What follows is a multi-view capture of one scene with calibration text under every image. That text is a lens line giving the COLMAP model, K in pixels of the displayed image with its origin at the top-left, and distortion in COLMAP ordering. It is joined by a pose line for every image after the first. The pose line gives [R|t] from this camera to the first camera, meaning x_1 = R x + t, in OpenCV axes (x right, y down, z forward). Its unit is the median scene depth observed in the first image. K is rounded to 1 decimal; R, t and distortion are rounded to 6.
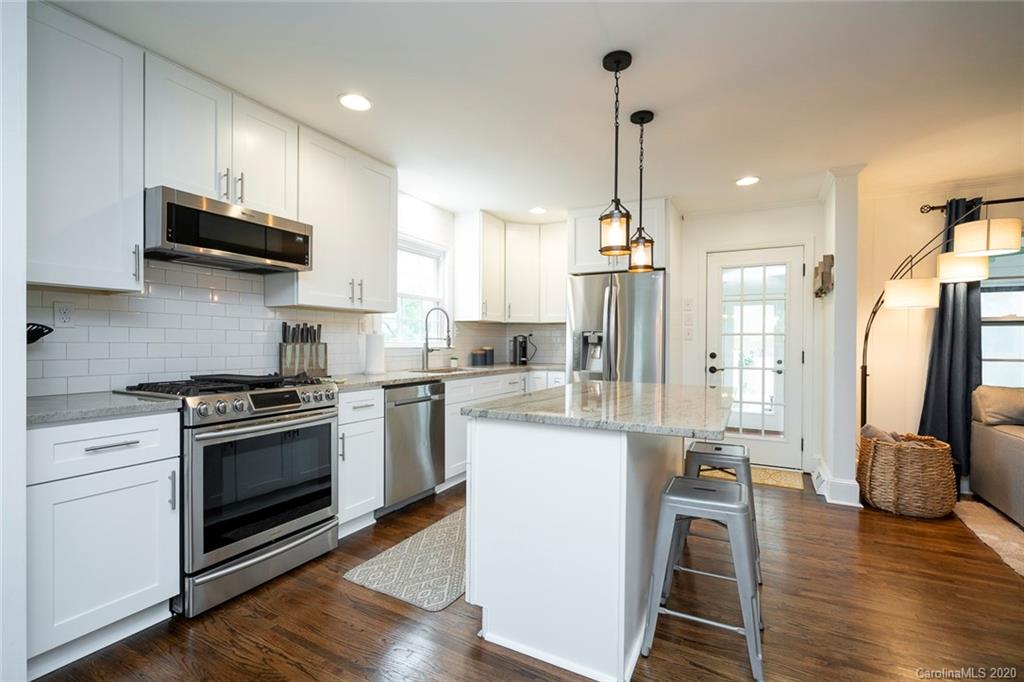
lens RADIAL K [[465.5, 0, 522.5], [0, 465.5, 339.2], [0, 0, 1]] dist [0.001026, -0.000687]
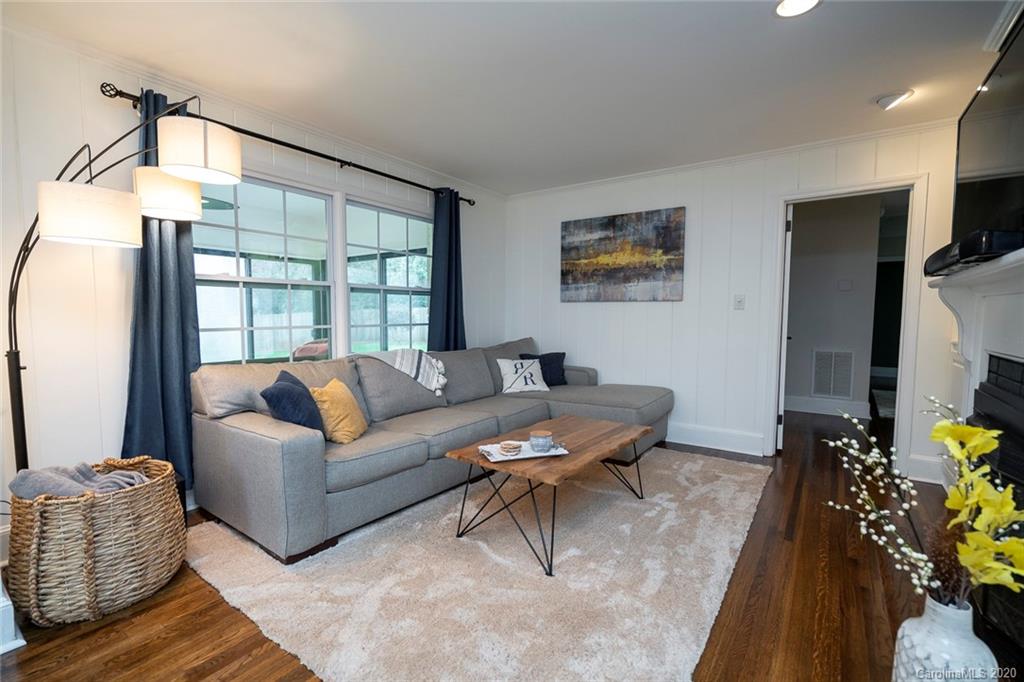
lens RADIAL K [[465.5, 0, 509.2], [0, 465.5, 354.1], [0, 0, 1]] dist [0.001026, -0.000687]
pose [[0.160767, -0.093599, 0.982544, 0.357349], [-0.009789, 0.995293, 0.096415, 0.005287], [-0.986944, -0.025118, 0.159094, 0.422954]]
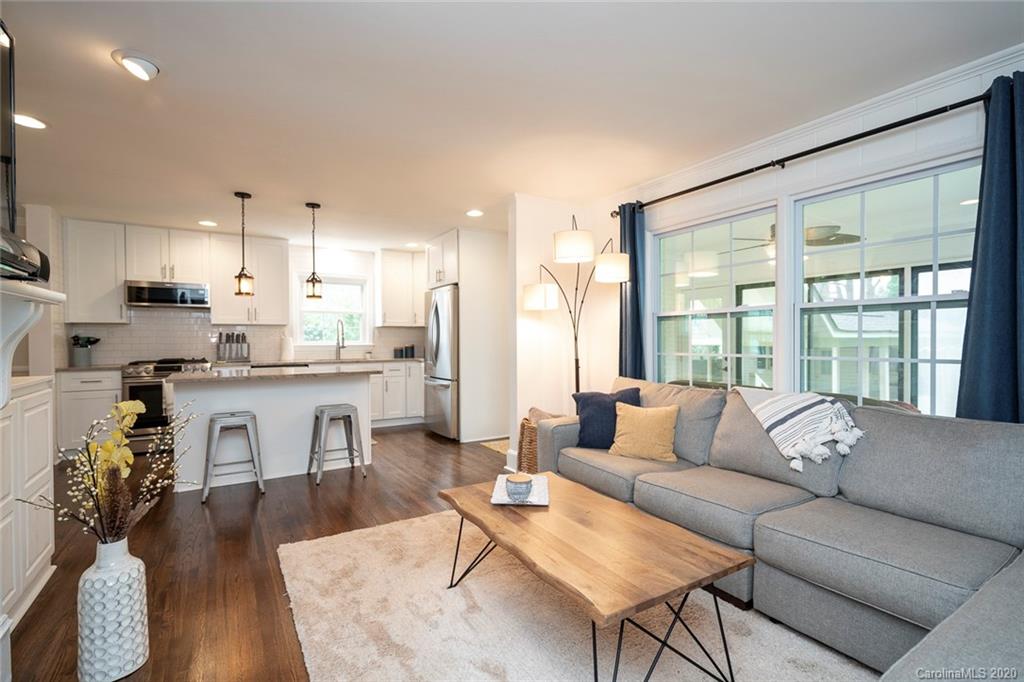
lens RADIAL K [[465.5, 0, 510.6], [0, 465.5, 341.5], [0, 0, 1]] dist [0.001026, -0.000687]
pose [[0.862418, -0.009686, -0.506105, 1.379072], [0.014451, 0.999881, 0.005488, 0.007356], [0.505991, -0.012047, 0.862454, -0.056269]]
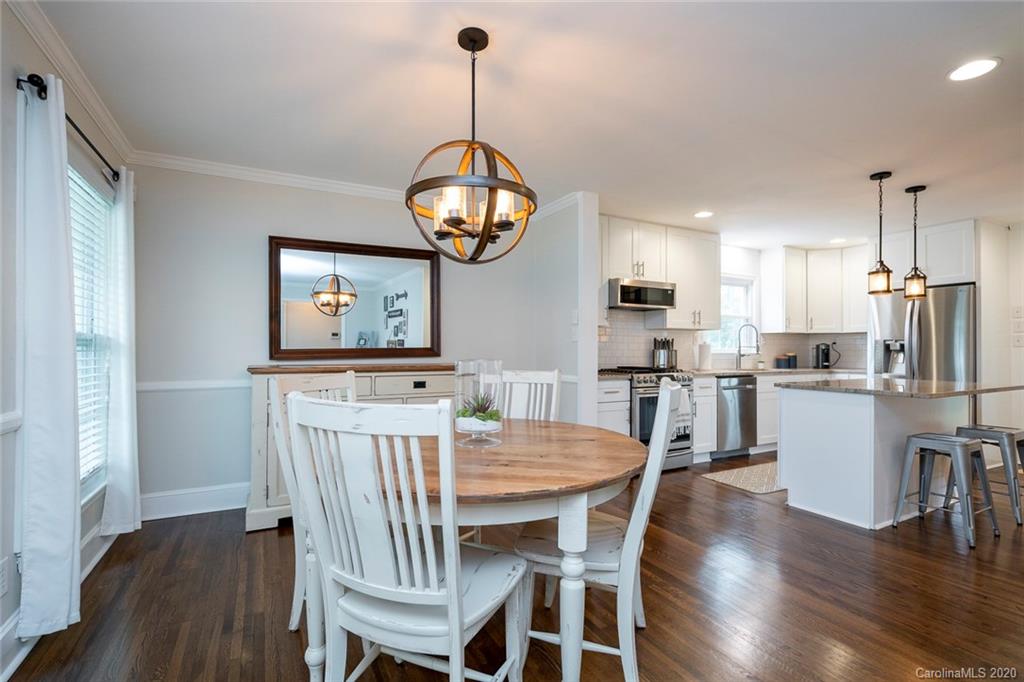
lens RADIAL K [[465.5, 0, 514.8], [0, 465.5, 344.7], [0, 0, 1]] dist [0.001026, -0.000687]
pose [[0.819322, -0.007446, -0.573285, 0.052457], [0.004137, 0.999966, -0.007075, -0.000621], [0.573319, 0.003425, 0.819325, -0.672388]]
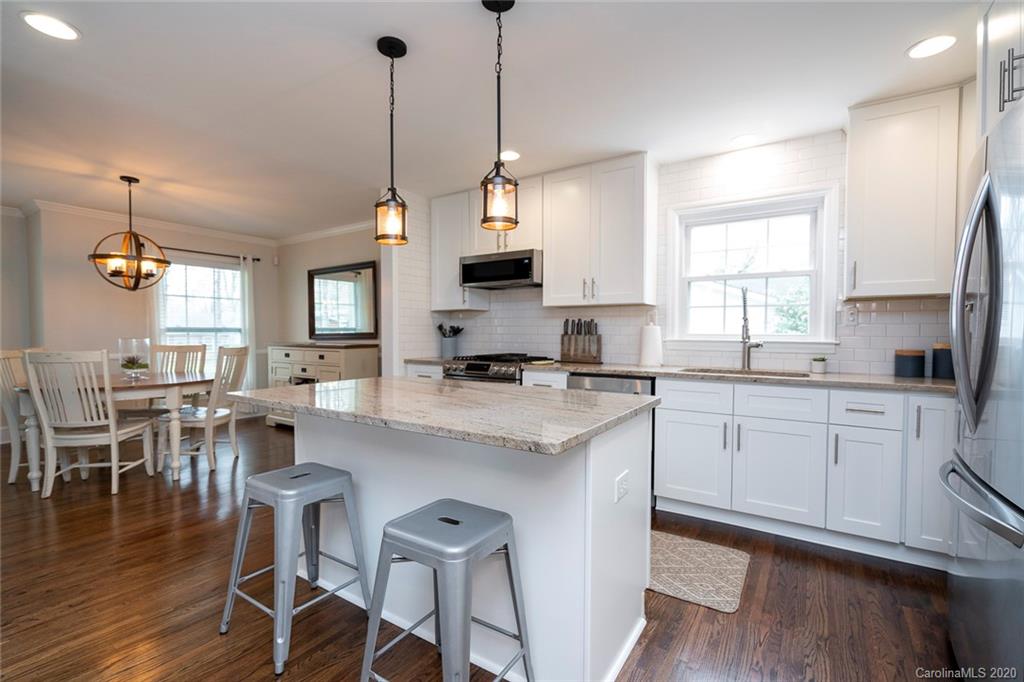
lens RADIAL K [[465.5, 0, 518.3], [0, 465.5, 344.3], [0, 0, 1]] dist [0.001026, -0.000687]
pose [[-0.112838, 0.016670, -0.993474, 0.766049], [0.000584, 0.999860, 0.016711, 0.012703], [0.993613, 0.001306, -0.112832, 0.921540]]
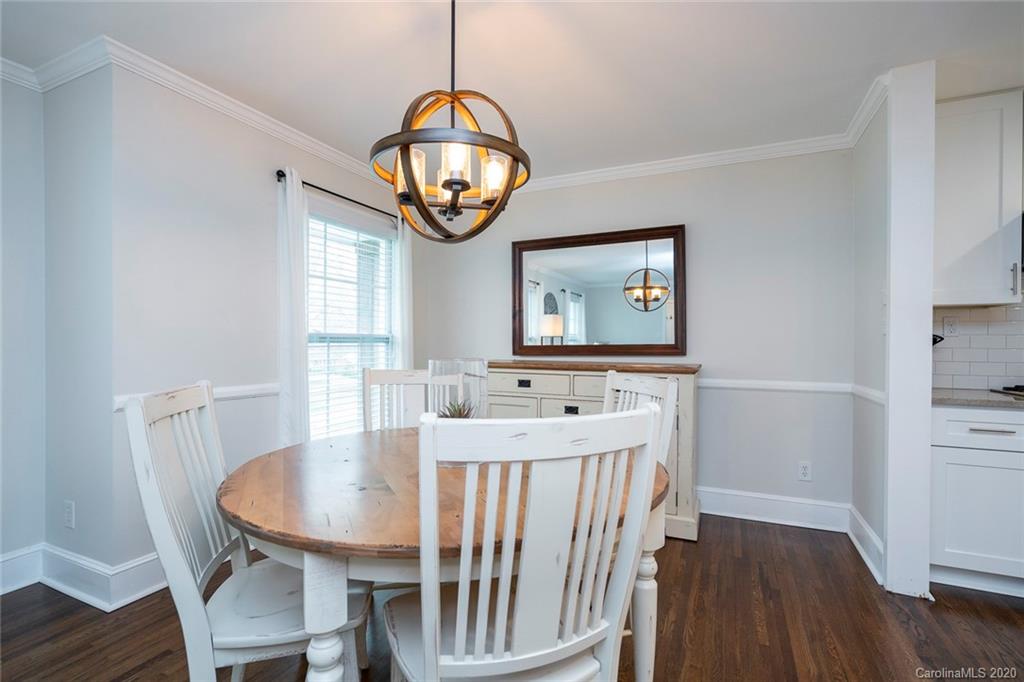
lens RADIAL K [[465.5, 0, 522.6], [0, 465.5, 351.4], [0, 0, 1]] dist [0.001026, -0.000687]
pose [[0.067926, 0.012060, -0.997617, 0.150117], [0.000194, 0.999927, 0.012101, 0.000404], [0.997690, -0.001016, 0.067918, -0.182922]]
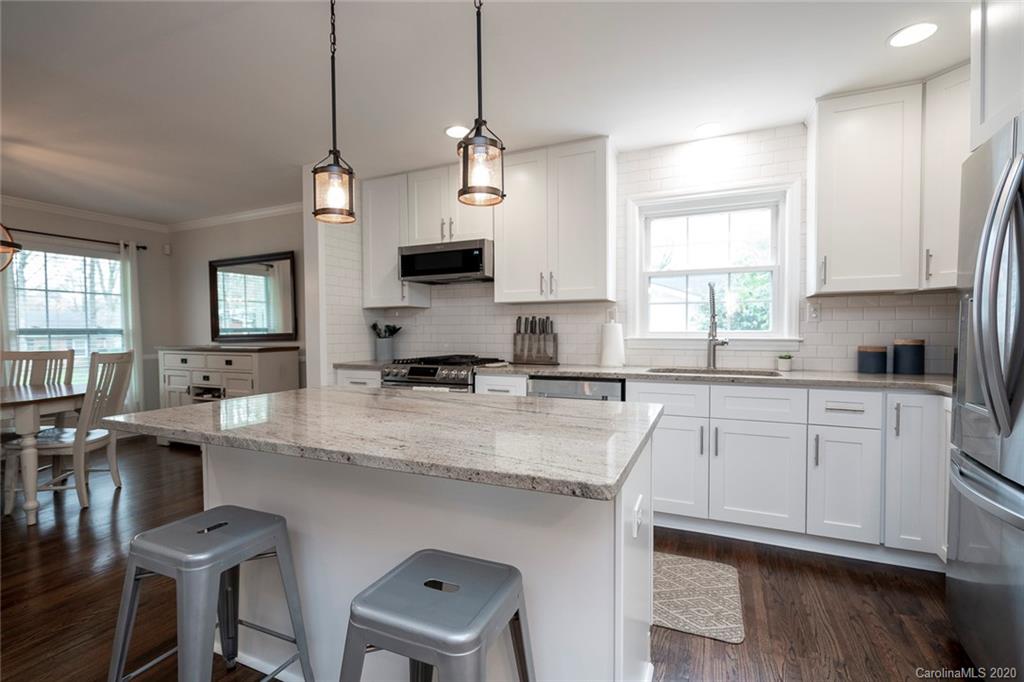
lens RADIAL K [[465.5, 0, 512.2], [0, 465.5, 342.3], [0, 0, 1]] dist [0.001026, -0.000687]
pose [[0.045884, 0.014490, -0.998842, 0.659890], [0.009915, 0.999839, 0.014960, 0.011626], [0.998898, -0.010590, 0.045733, 0.841536]]
